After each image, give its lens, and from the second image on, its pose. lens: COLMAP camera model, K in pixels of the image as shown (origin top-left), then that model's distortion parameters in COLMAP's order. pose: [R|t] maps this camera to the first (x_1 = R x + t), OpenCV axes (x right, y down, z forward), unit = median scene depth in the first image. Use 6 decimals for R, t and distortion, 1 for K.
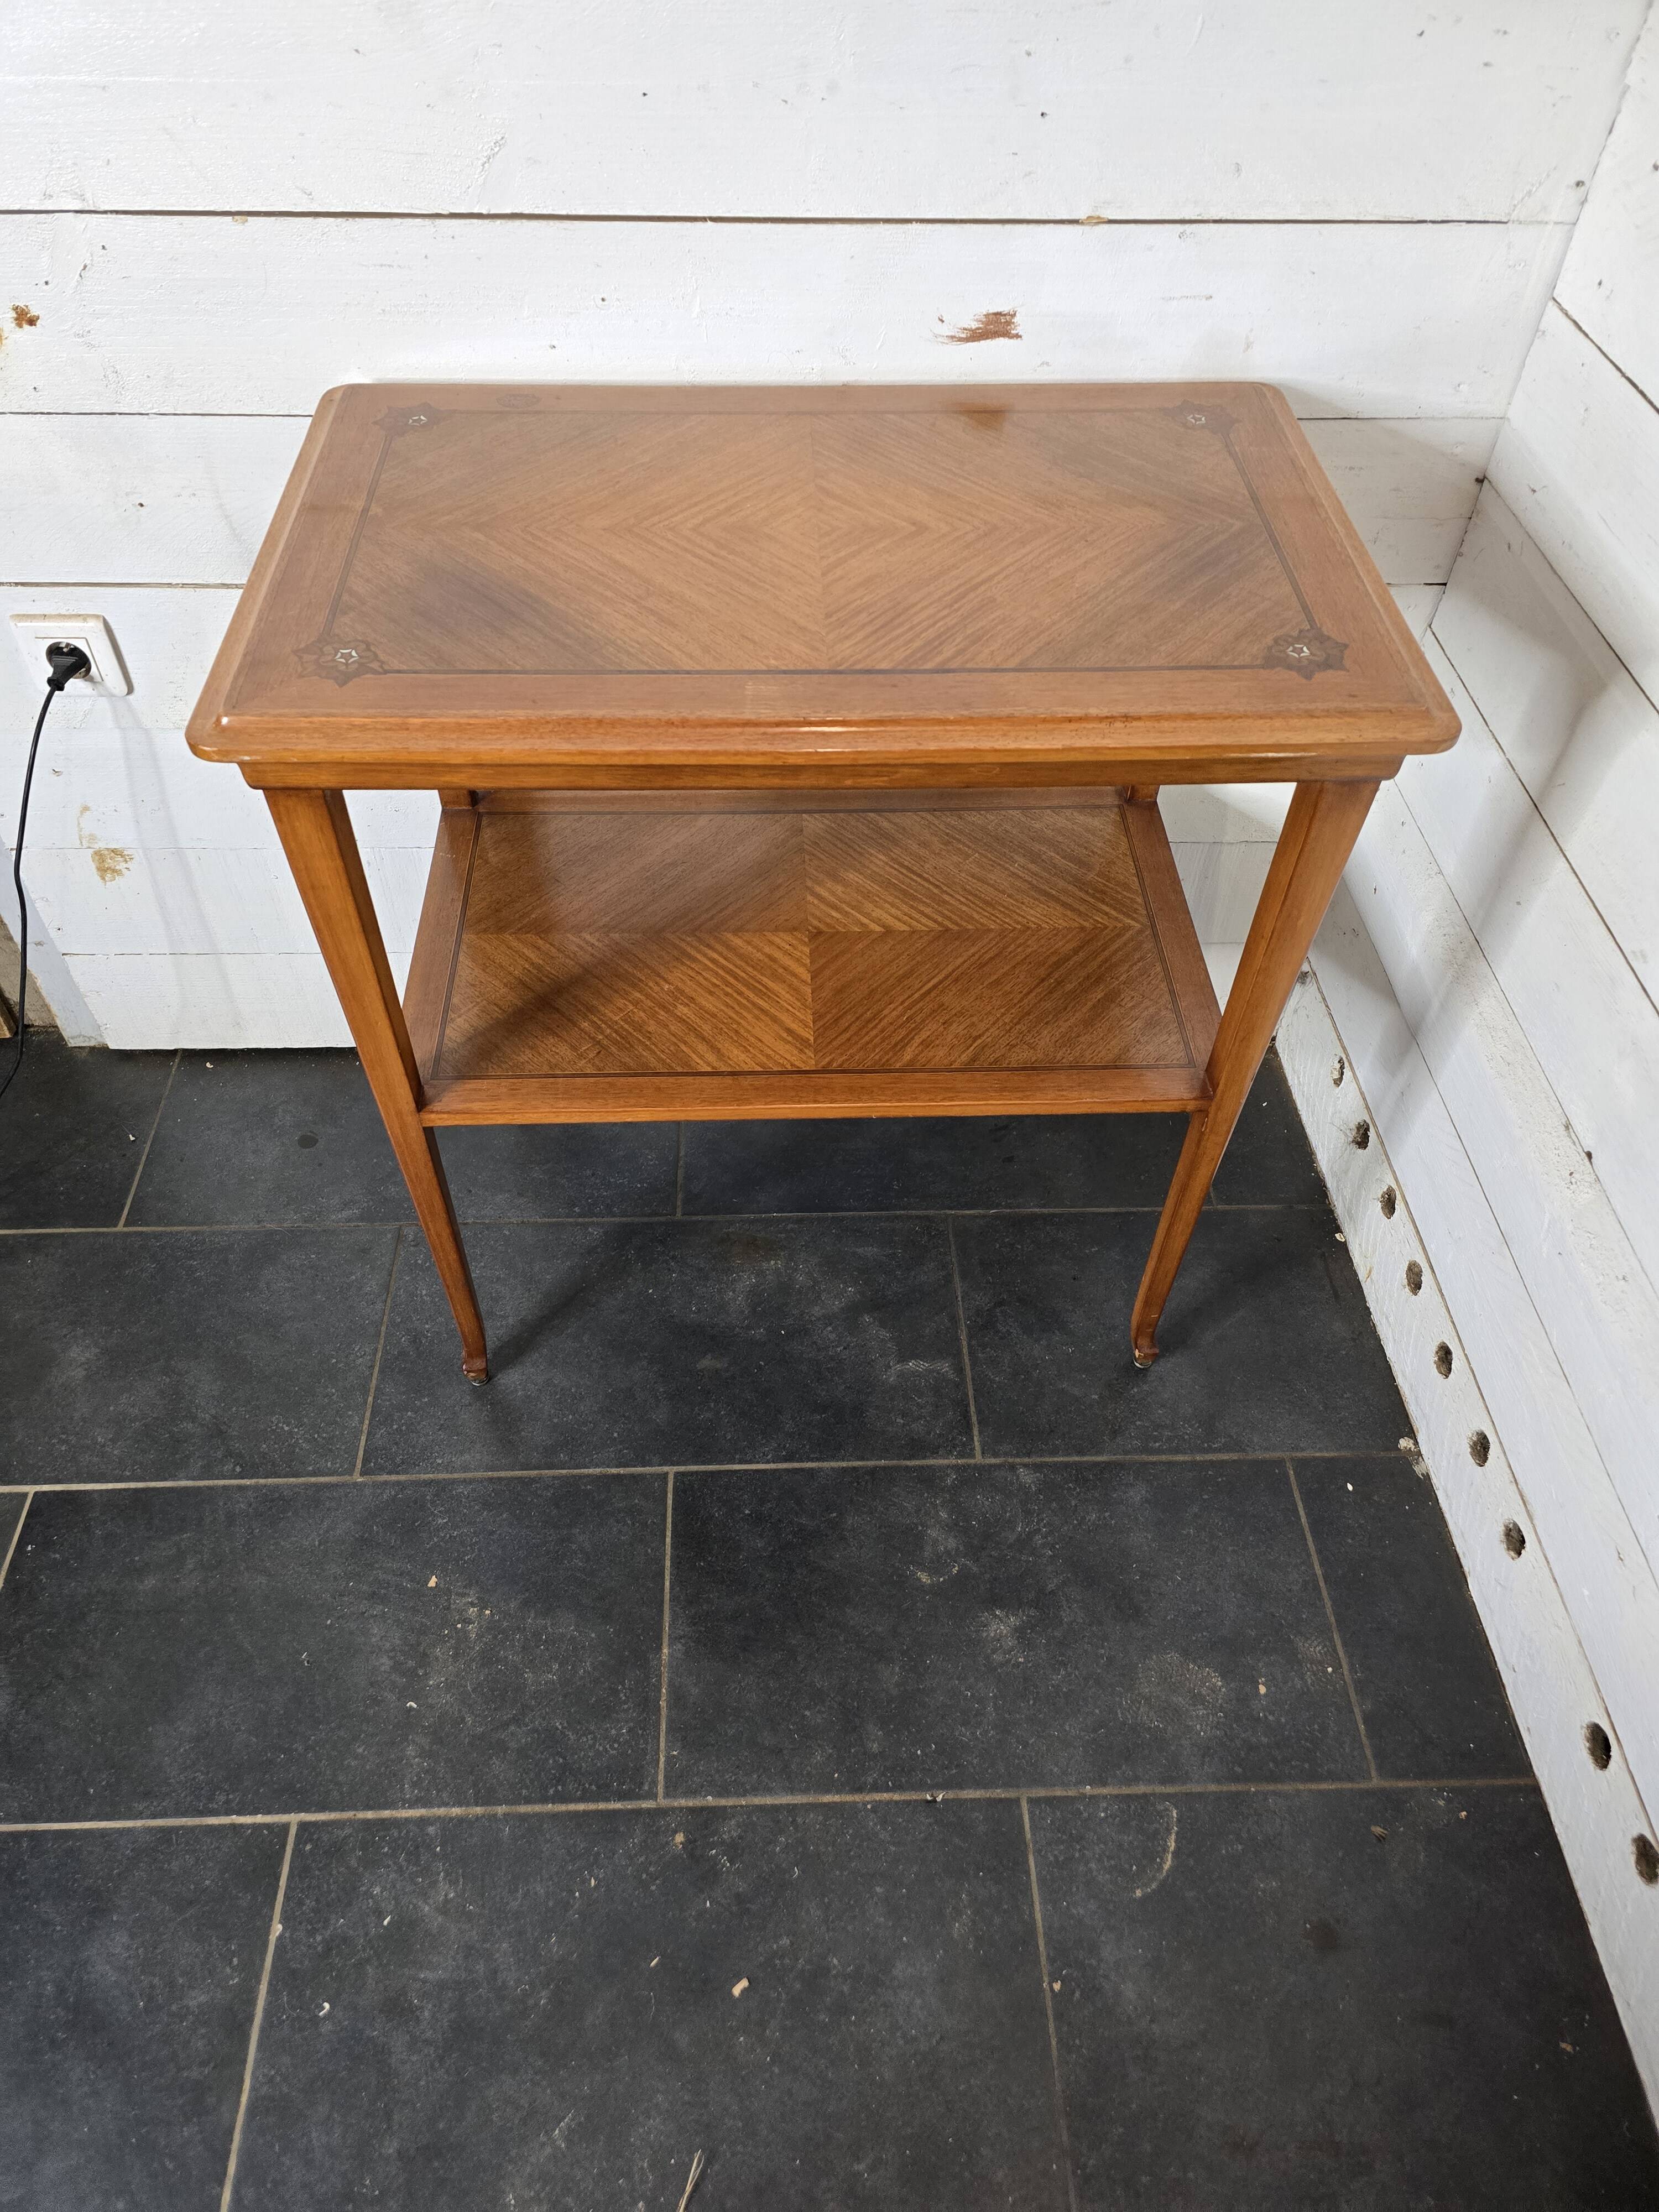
lens RADIAL K [[1495.4, 0, 804.0], [0, 1495.4, 1107.7], [0, 0, 1]] dist [0.061421, -0.055479]
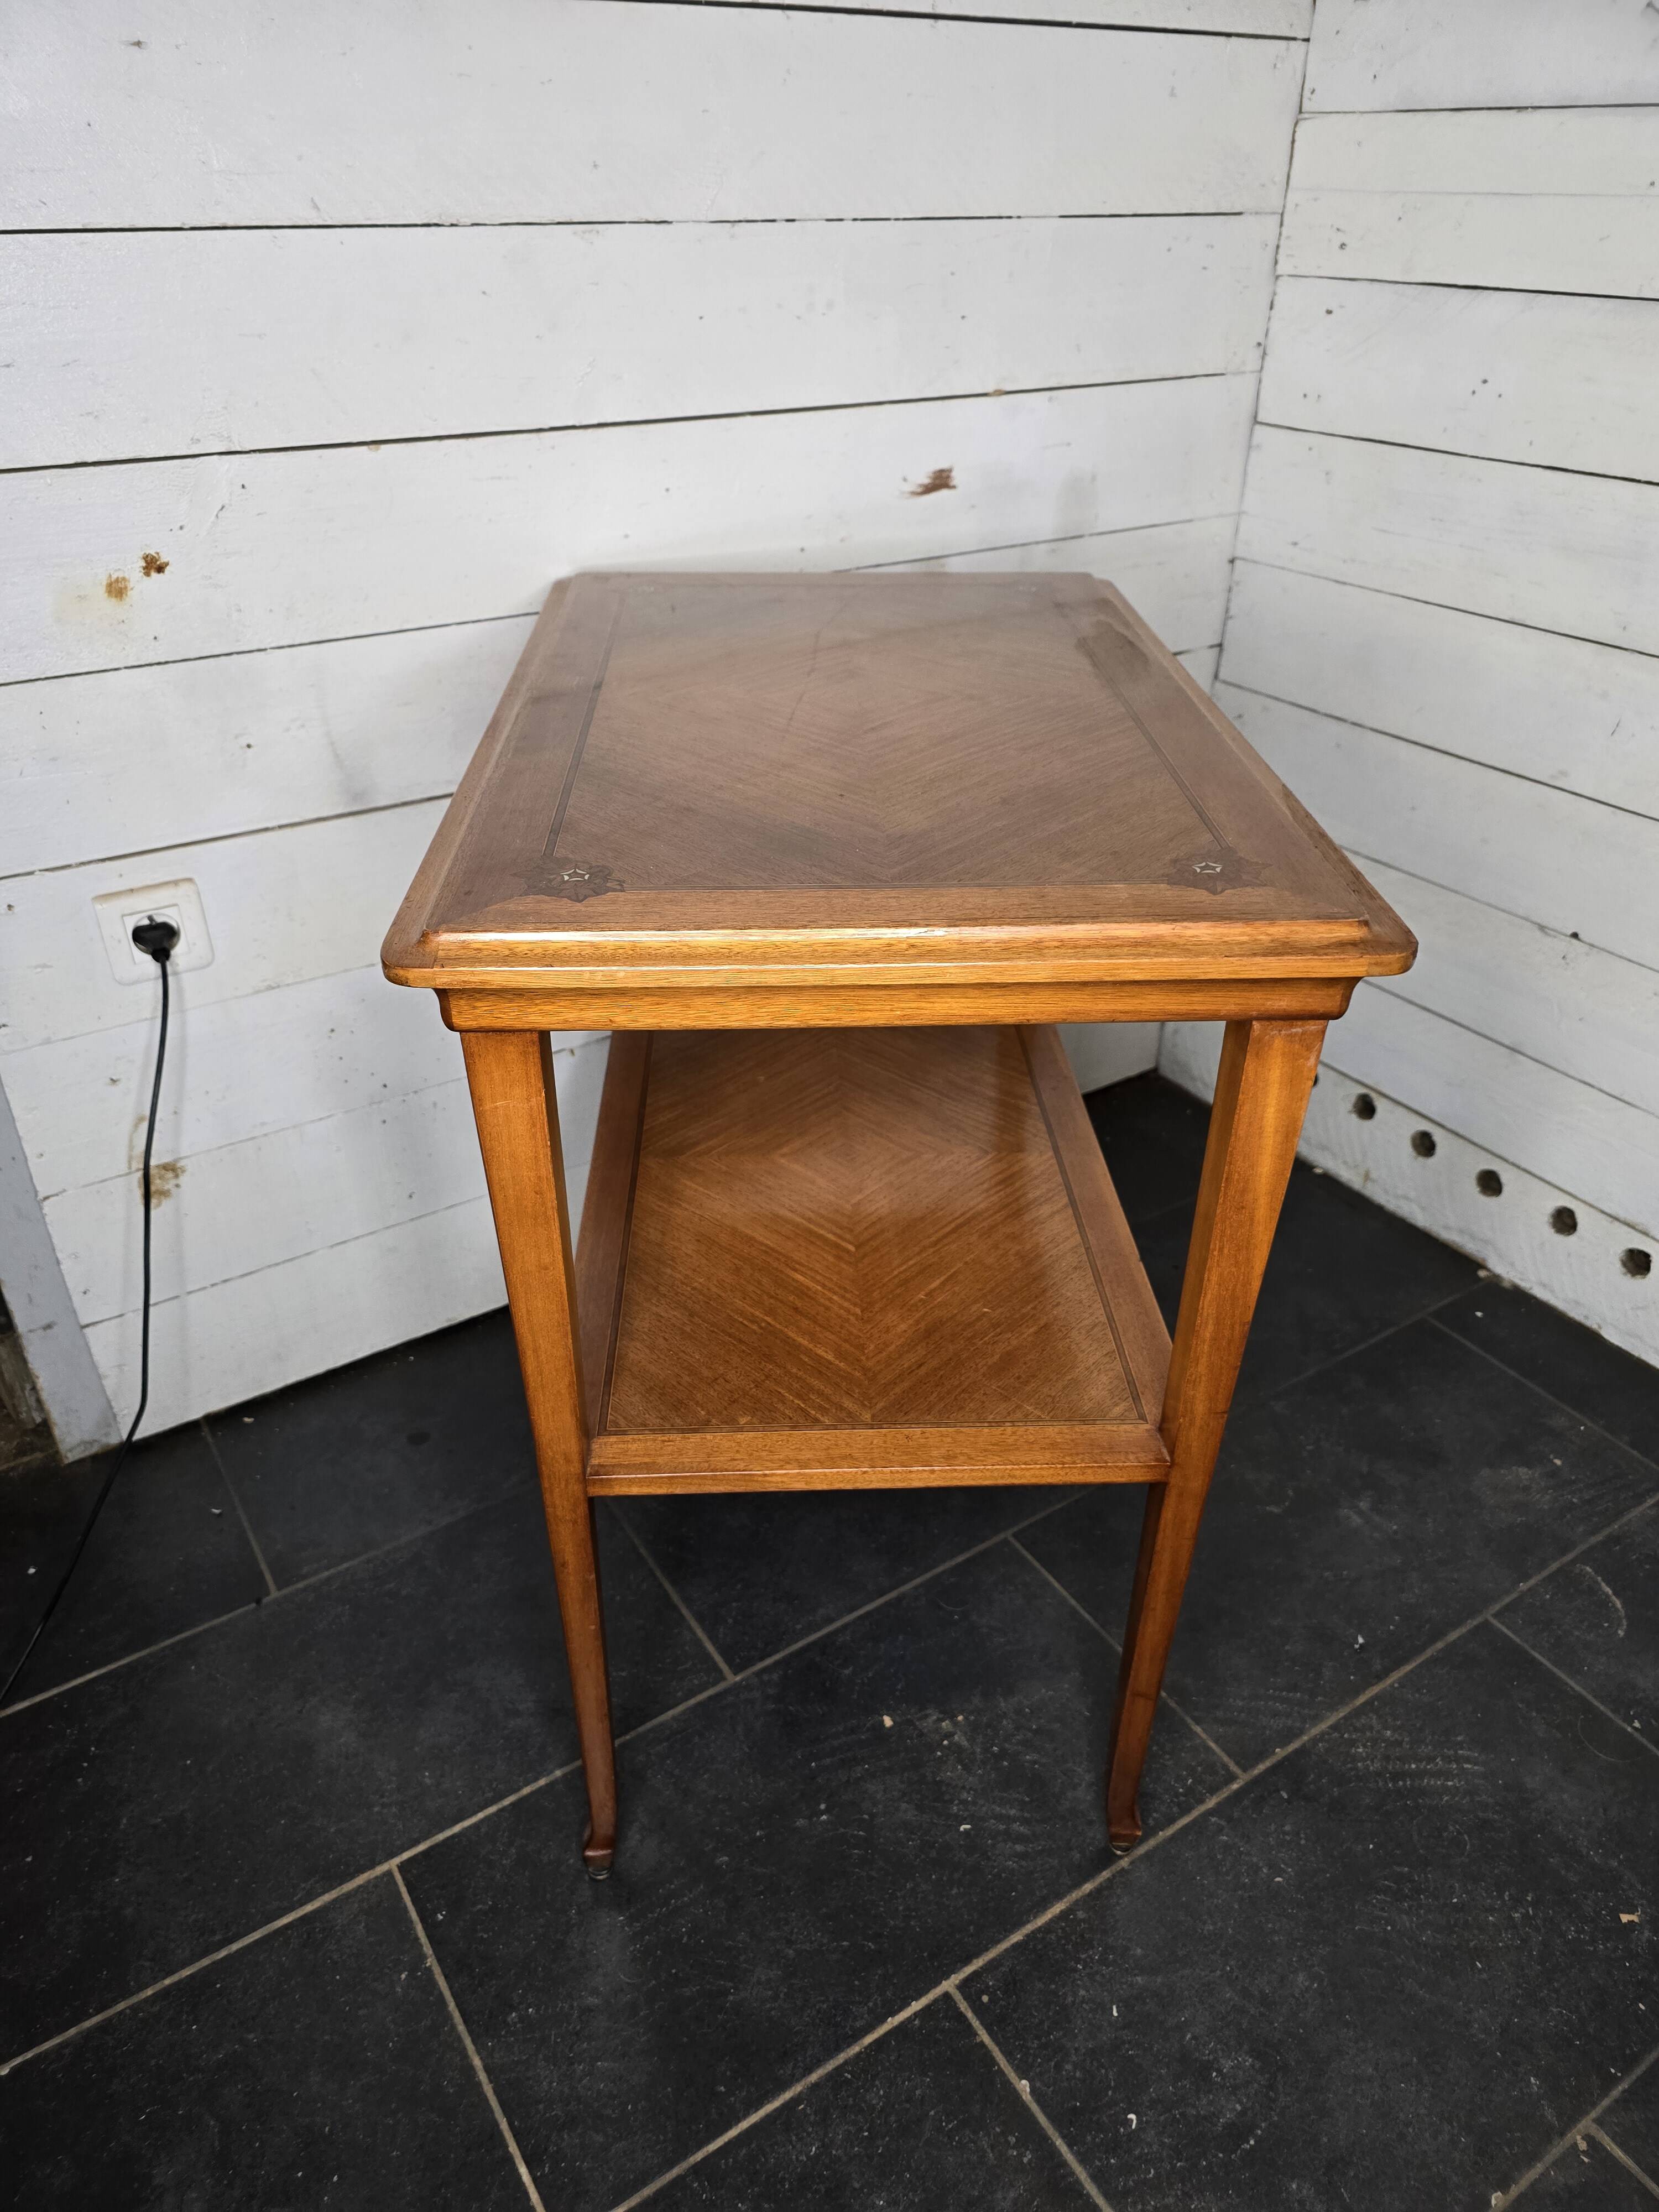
lens RADIAL K [[1495.4, 0, 823.3], [0, 1495.4, 1118.5], [0, 0, 1]] dist [0.061421, -0.055479]
pose [[0.856417, -0.283336, 0.431591, -0.578088], [0.394264, 0.898630, -0.192404, 0.148551], [-0.333325, 0.334939, 0.881312, 0.086623]]
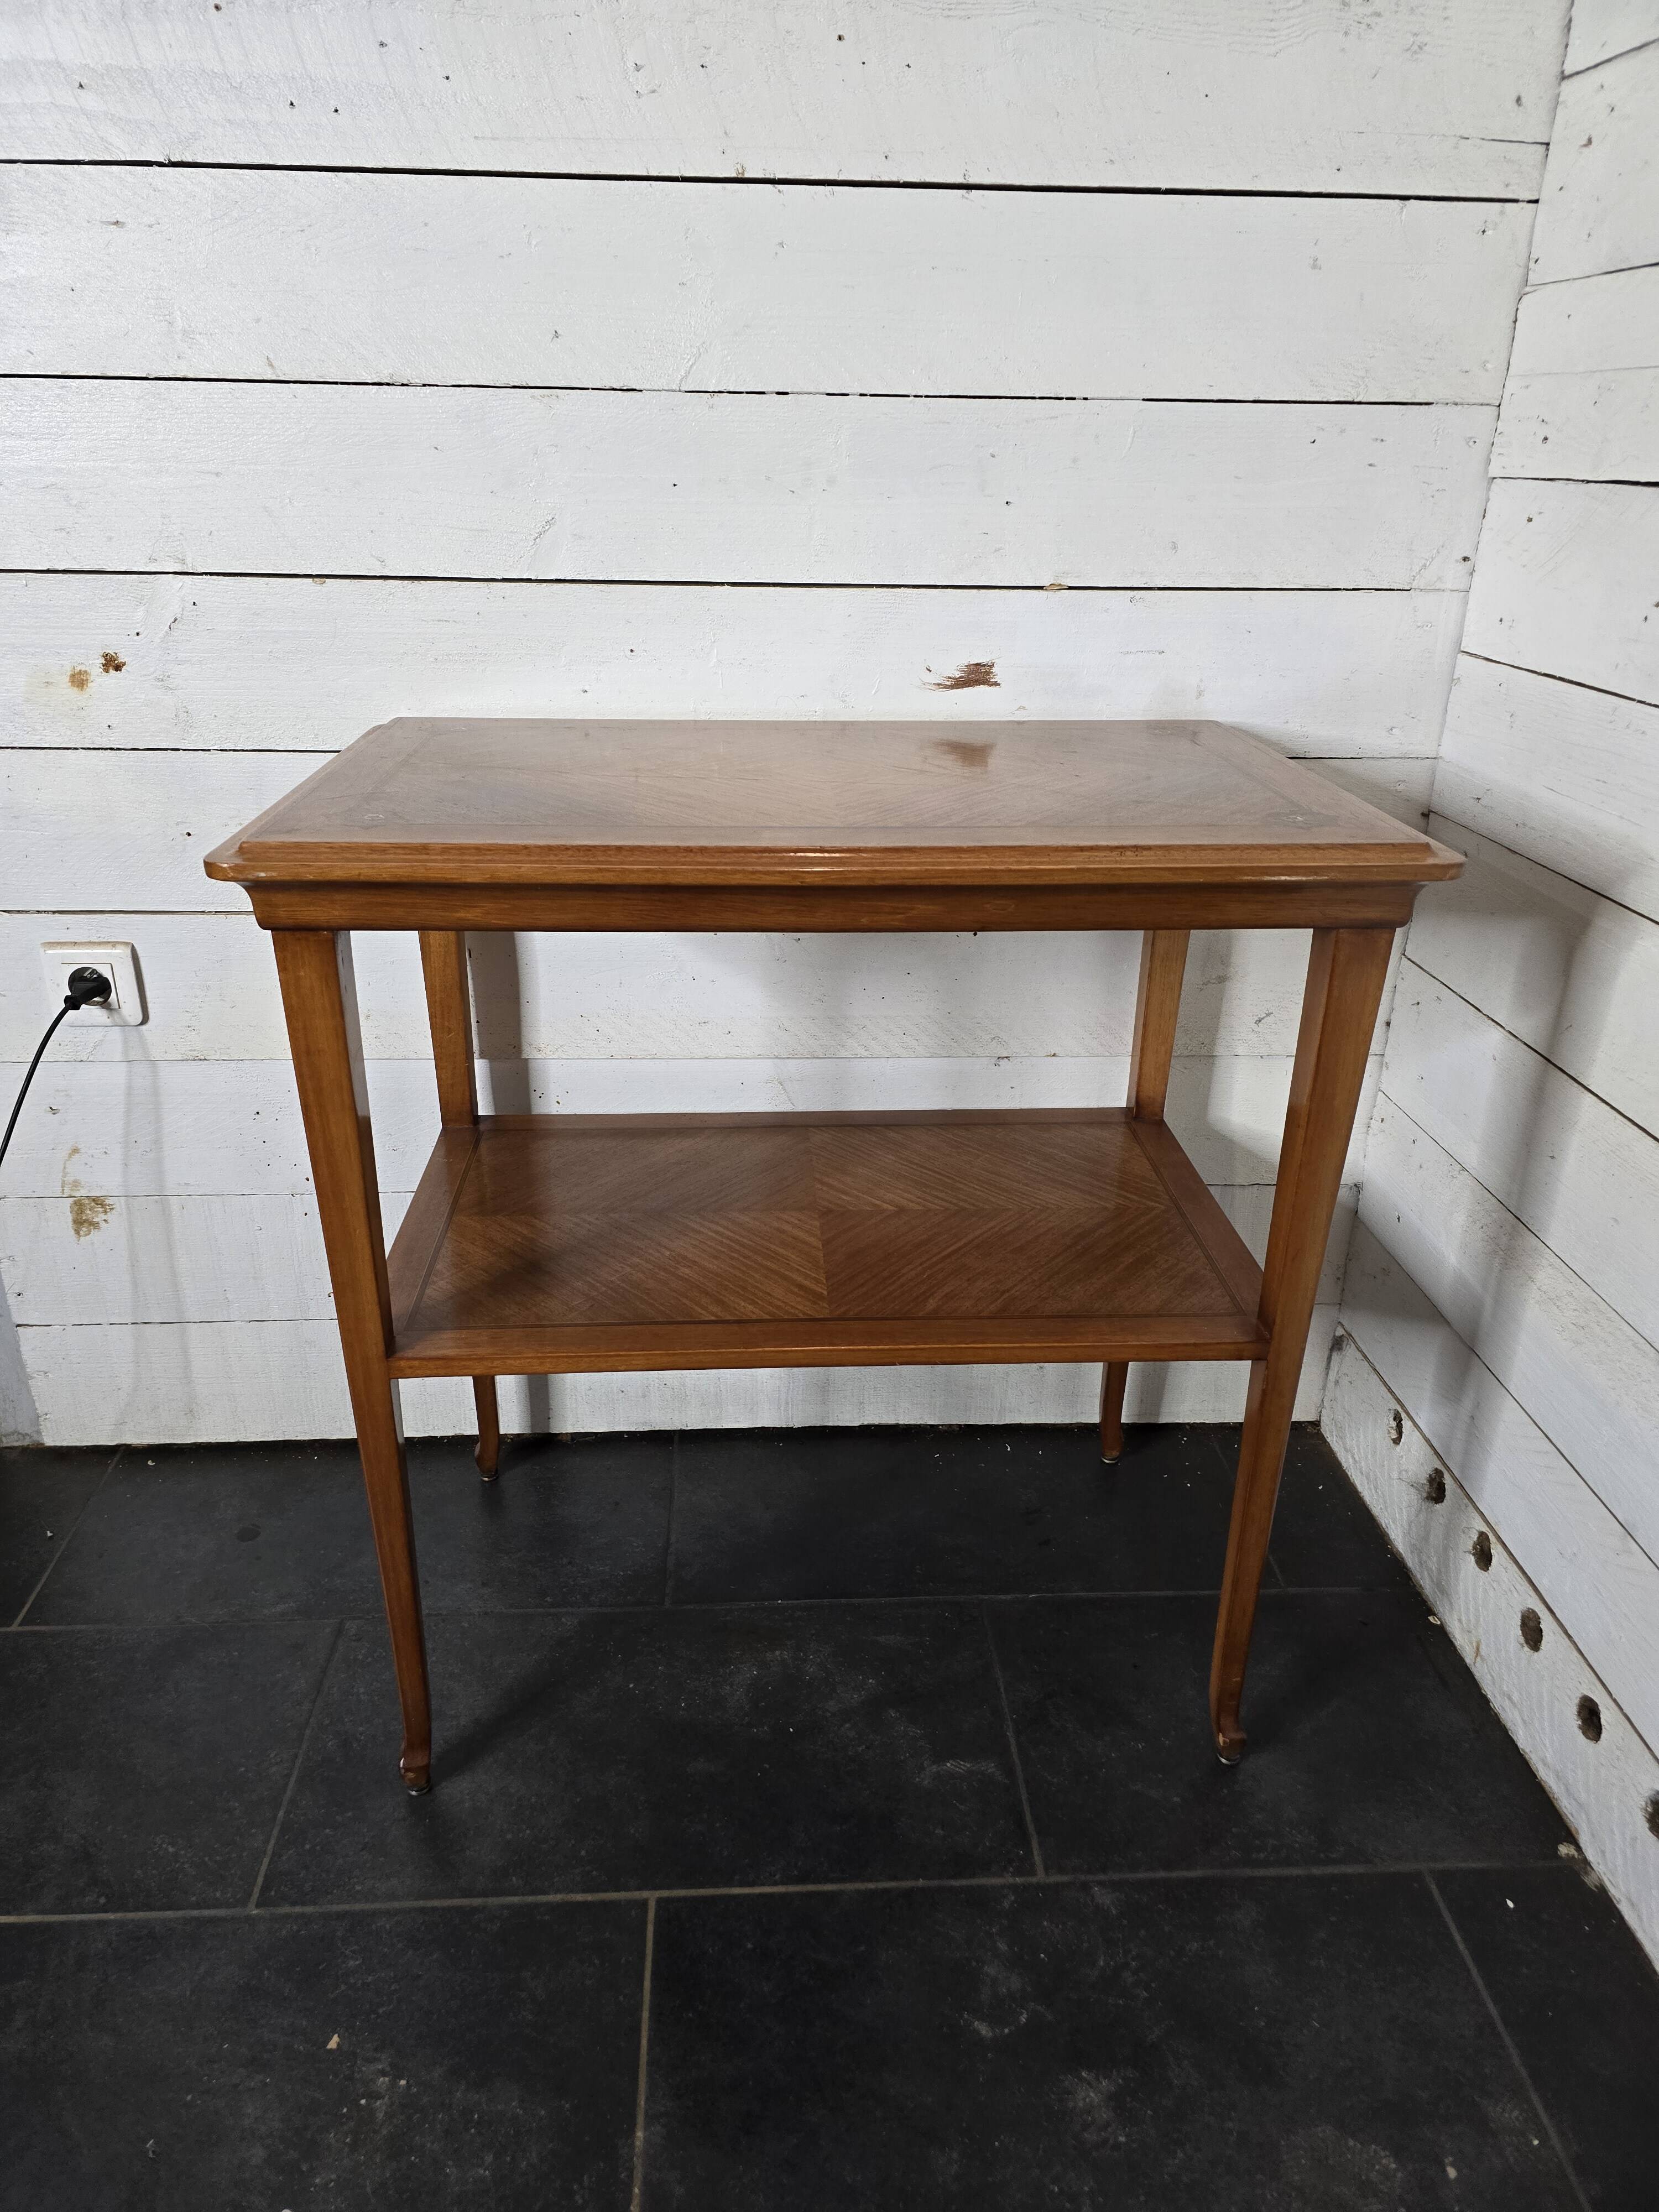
lens RADIAL K [[1495.4, 0, 812.0], [0, 1495.4, 1084.2], [0, 0, 1]] dist [0.061421, -0.055479]
pose [[0.999829, -0.007879, 0.016718, -0.015997], [0.014337, 0.901465, -0.432615, 0.217201], [-0.011662, 0.432781, 0.901424, 0.105362]]
